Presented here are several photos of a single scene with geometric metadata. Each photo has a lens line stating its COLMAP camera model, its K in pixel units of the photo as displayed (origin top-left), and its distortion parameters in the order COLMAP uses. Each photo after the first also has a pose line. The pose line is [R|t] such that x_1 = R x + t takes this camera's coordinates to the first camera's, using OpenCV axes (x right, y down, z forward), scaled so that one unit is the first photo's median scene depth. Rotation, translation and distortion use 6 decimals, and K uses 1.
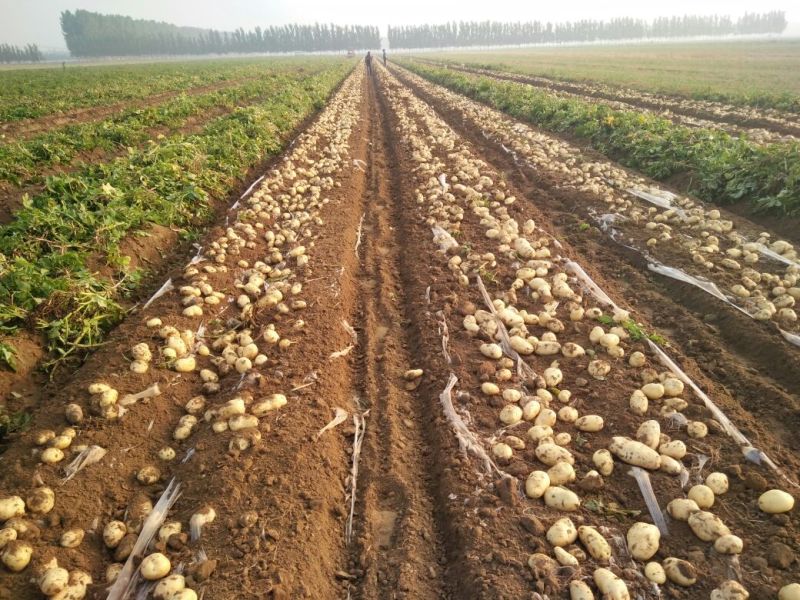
lens RADIAL K [[616.0, 0, 400.1], [0, 616.0, 310.9], [0, 0, 1]] dist [-0.002685, 0.004270]
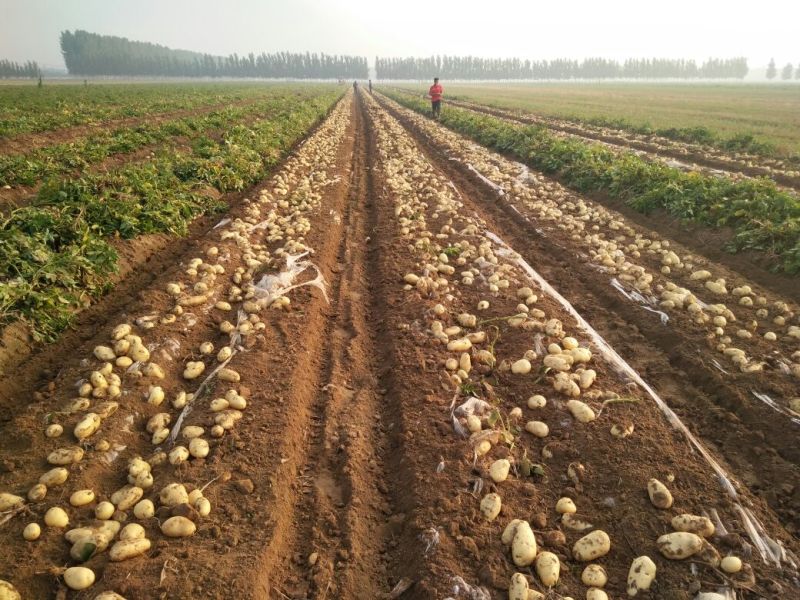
lens RADIAL K [[650.4, 0, 400.3], [0, 650.4, 335.6], [0, 0, 1]] dist [0.007336, -0.008140]
pose [[0.999235, 0.027430, 0.027879, 0.004960], [-0.026673, 0.999274, -0.027190, 0.043152], [-0.028604, 0.026426, 0.999241, -0.104168]]
